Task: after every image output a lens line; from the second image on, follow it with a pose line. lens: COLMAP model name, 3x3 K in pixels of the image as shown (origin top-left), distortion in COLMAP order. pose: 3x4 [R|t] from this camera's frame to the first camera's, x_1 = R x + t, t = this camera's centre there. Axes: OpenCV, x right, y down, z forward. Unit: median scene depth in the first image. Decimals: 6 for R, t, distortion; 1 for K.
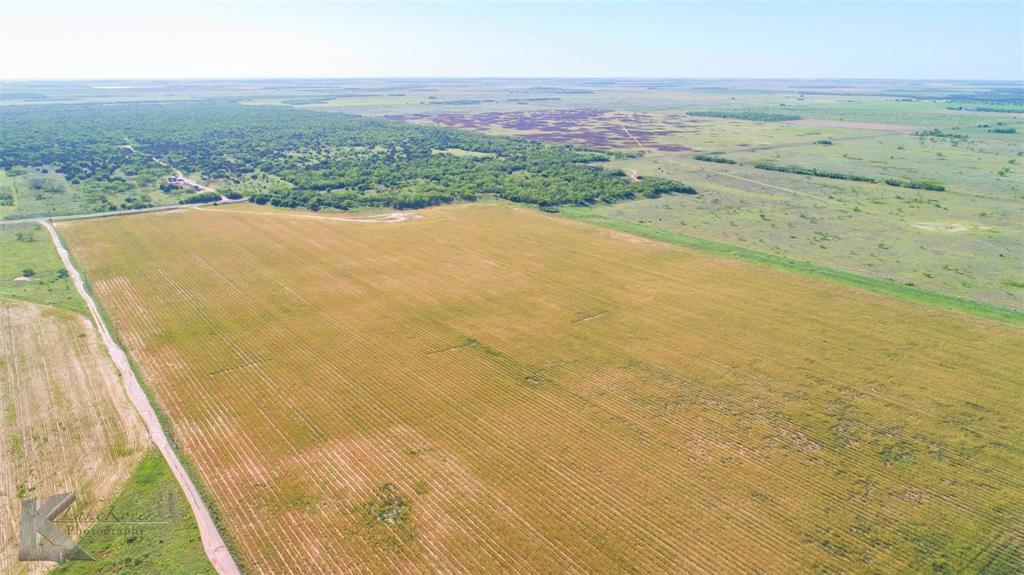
lens RADIAL K [[688.2, 0, 512.0], [0, 688.2, 287.5], [0, 0, 1]] dist [-0.014248, 0.008007]
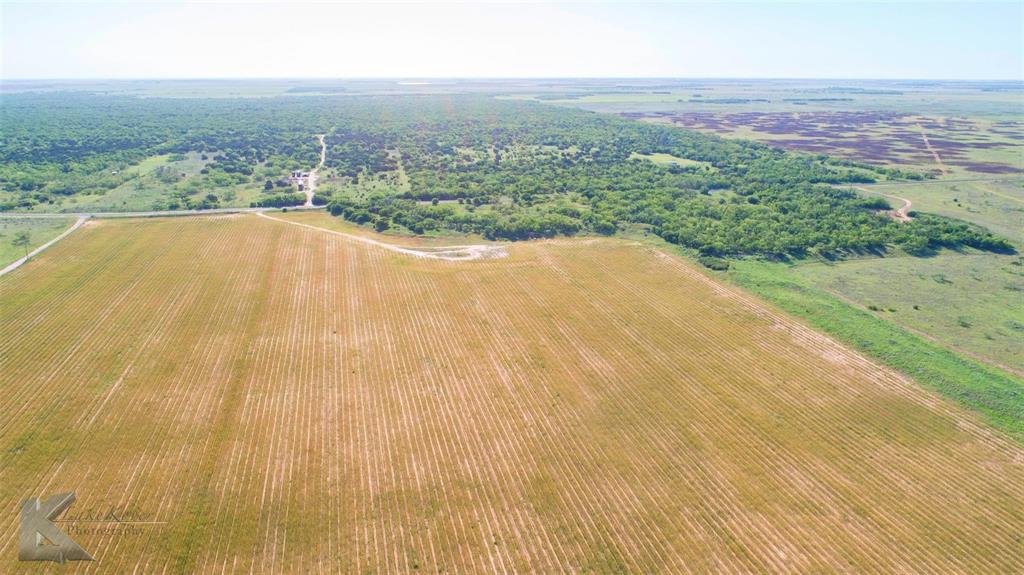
lens RADIAL K [[688.2, 0, 512.0], [0, 688.2, 287.5], [0, 0, 1]] dist [-0.014248, 0.008007]
pose [[0.920513, 0.117613, -0.372589, 0.085262], [-0.117955, 0.992776, 0.021965, -0.060764], [0.372481, 0.023729, 0.927736, 0.272539]]
